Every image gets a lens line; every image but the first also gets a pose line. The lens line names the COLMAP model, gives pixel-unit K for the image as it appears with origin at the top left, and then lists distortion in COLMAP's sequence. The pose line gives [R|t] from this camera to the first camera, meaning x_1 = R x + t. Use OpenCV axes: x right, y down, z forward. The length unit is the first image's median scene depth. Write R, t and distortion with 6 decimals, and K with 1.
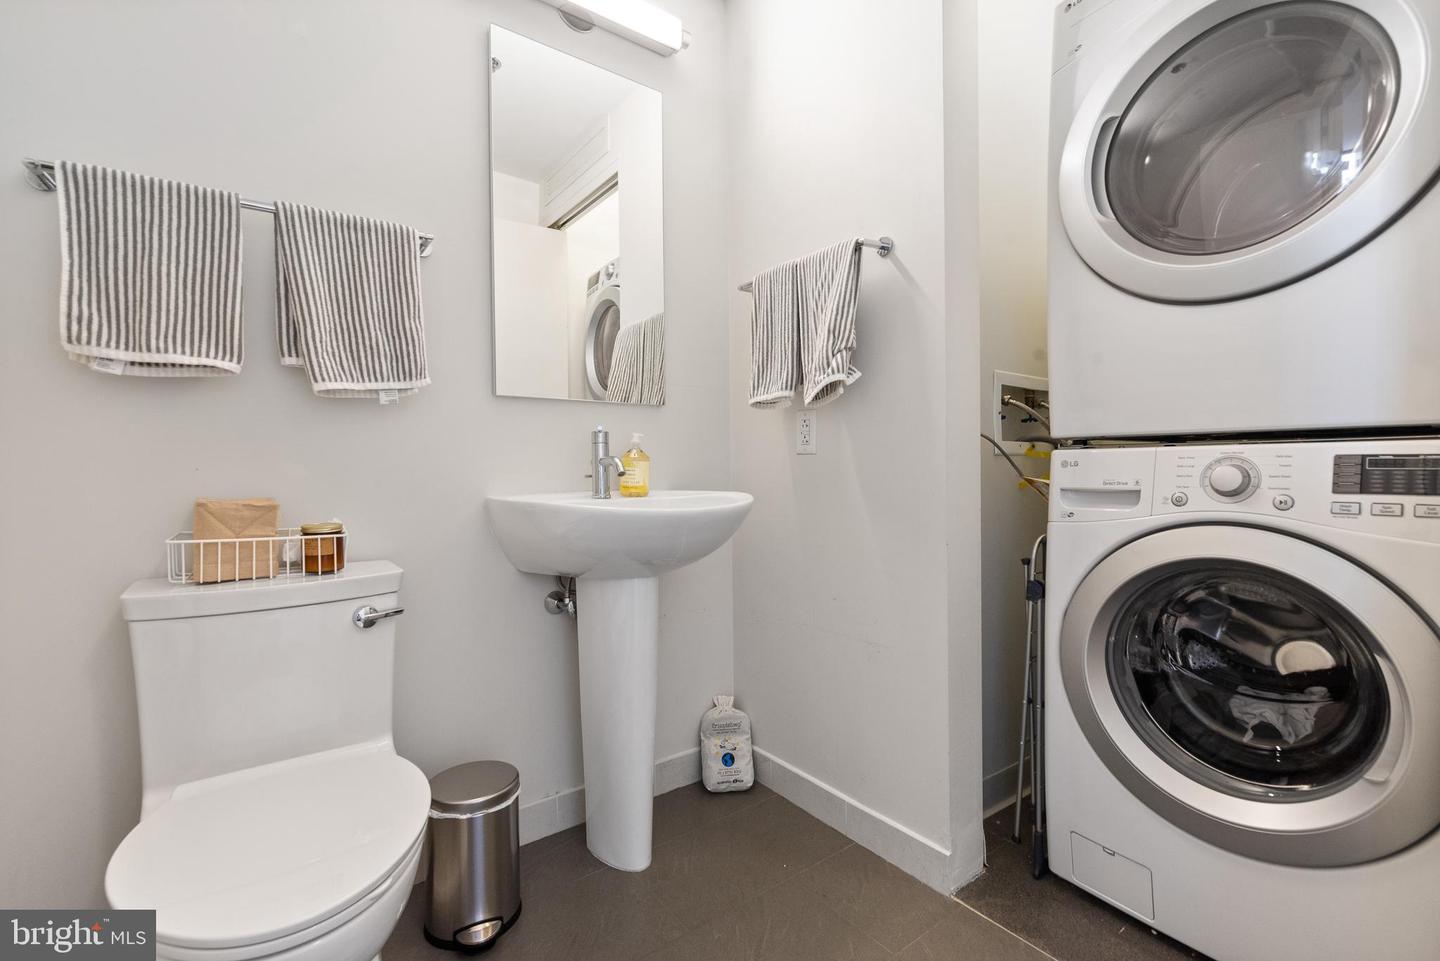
lens RADIAL K [[625.3, 0, 728.6], [0, 625.3, 480.9], [0, 0, 1]] dist [0.002063, -0.000053]
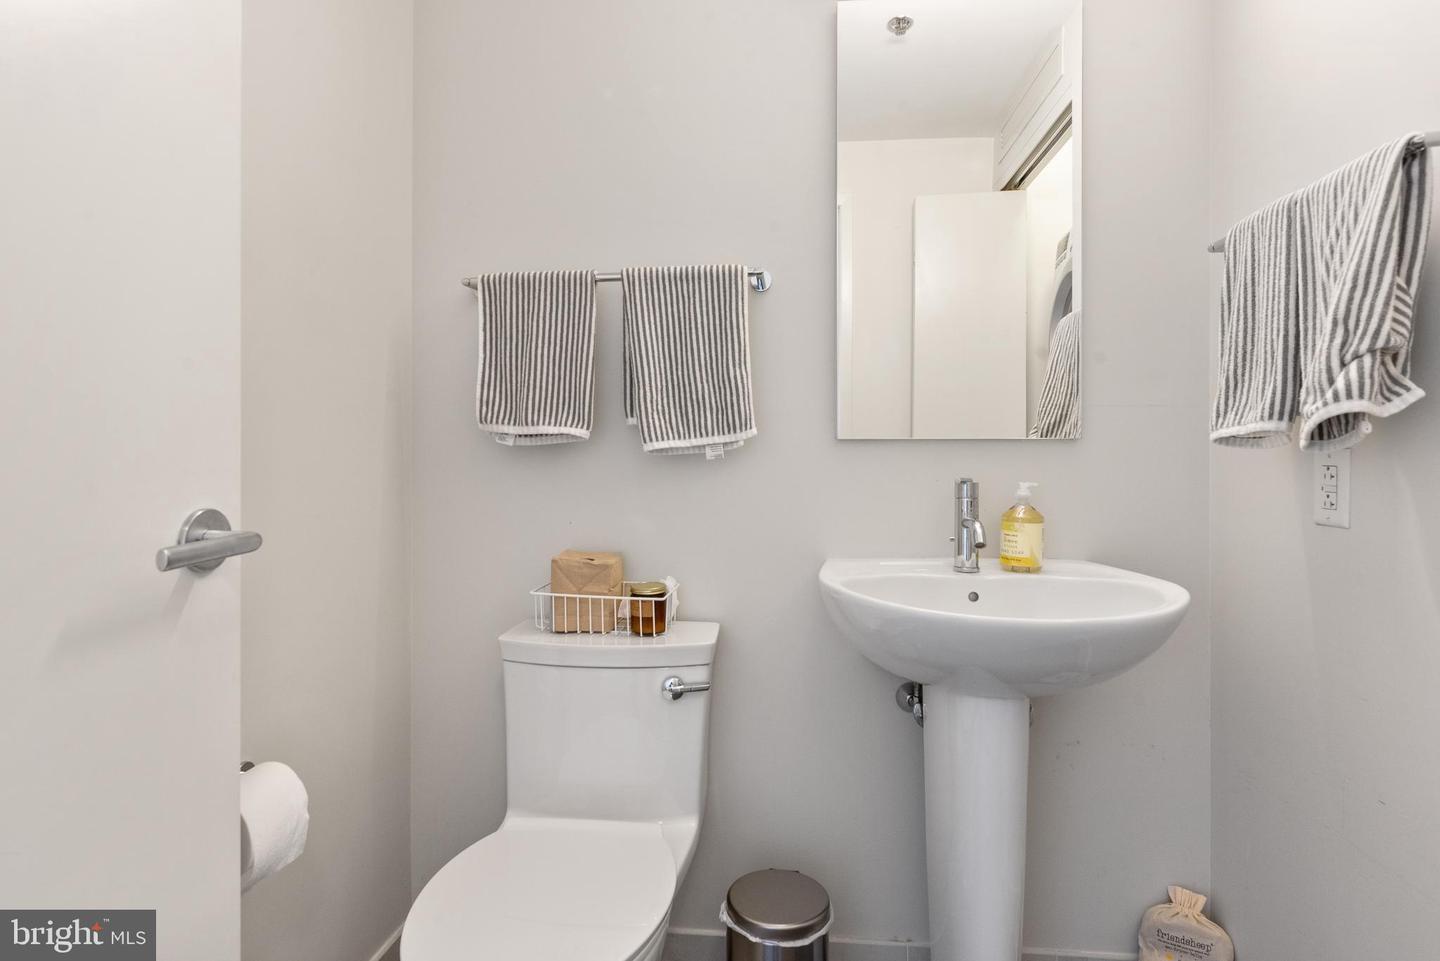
lens RADIAL K [[751.5, 0, 718.6], [0, 751.5, 476.1], [0, 0, 1]] dist [0.002719, 0.000337]
pose [[0.746550, 0.016307, -0.665129, 0.214265], [-0.022406, 0.999749, -0.000637, -0.099609], [0.664951, 0.015379, 0.746728, 0.168980]]
